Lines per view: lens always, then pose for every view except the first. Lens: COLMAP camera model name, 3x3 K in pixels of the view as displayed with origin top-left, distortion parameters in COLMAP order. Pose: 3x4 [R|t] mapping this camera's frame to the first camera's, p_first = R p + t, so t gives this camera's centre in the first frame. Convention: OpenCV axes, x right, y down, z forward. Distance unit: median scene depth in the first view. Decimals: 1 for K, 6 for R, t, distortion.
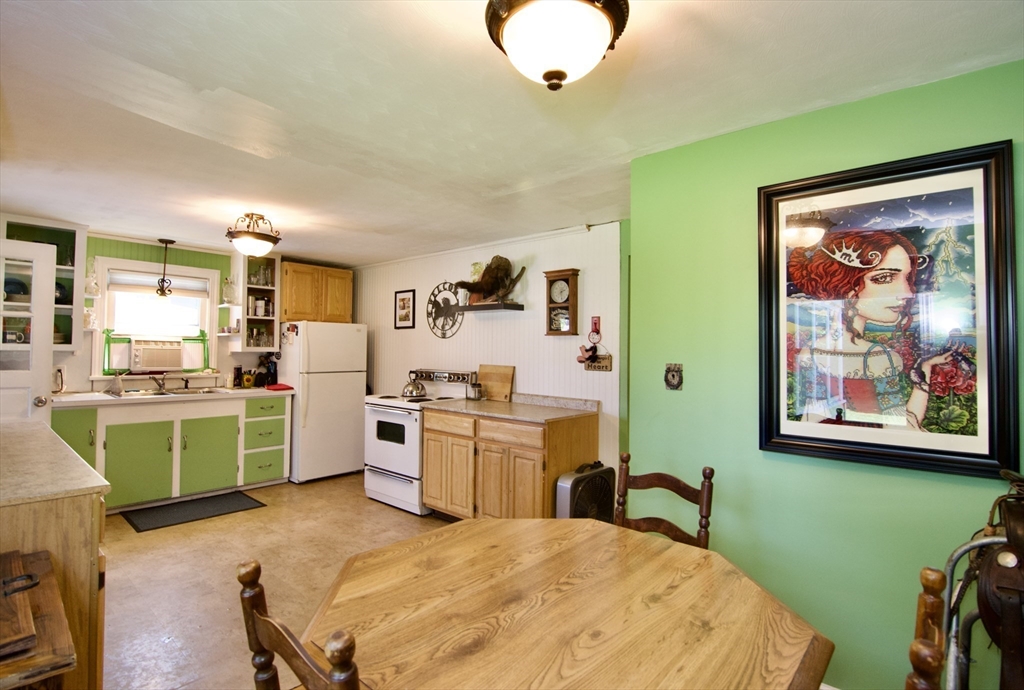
lens RADIAL K [[496.4, 0, 511.4], [0, 496.4, 344.4], [0, 0, 1]] dist [-0.006325, -0.008639]
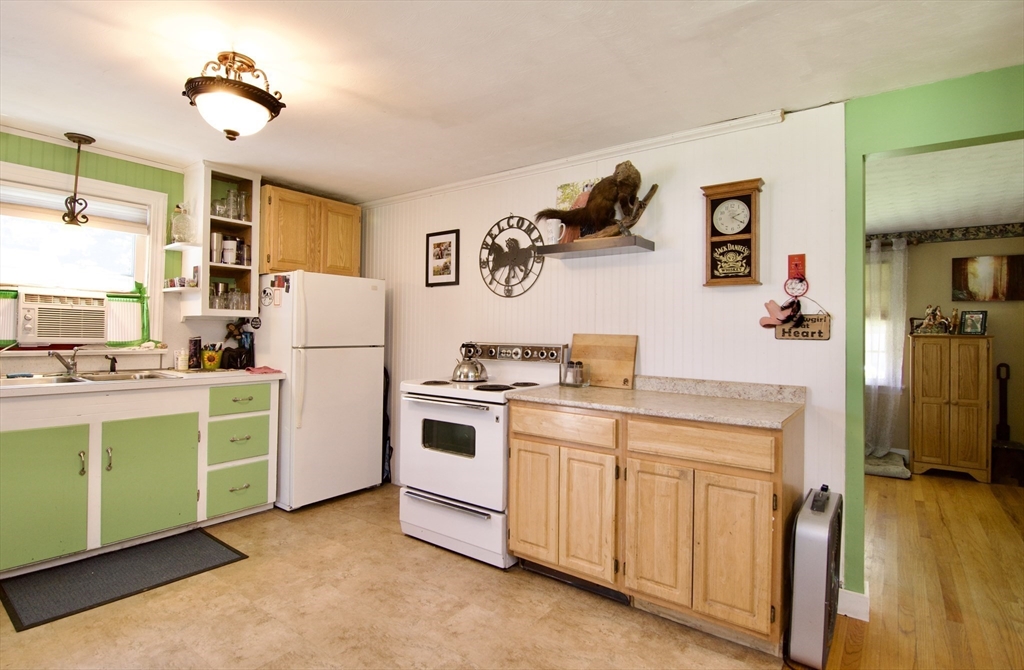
lens RADIAL K [[500.8, 0, 516.0], [0, 500.8, 331.0], [0, 0, 1]] dist [-0.007935, -0.006074]
pose [[0.996226, 0.002466, 0.086768, -0.201559], [-0.003195, 0.999961, 0.008271, 0.031250], [-0.086744, -0.008517, 0.996194, 0.327501]]
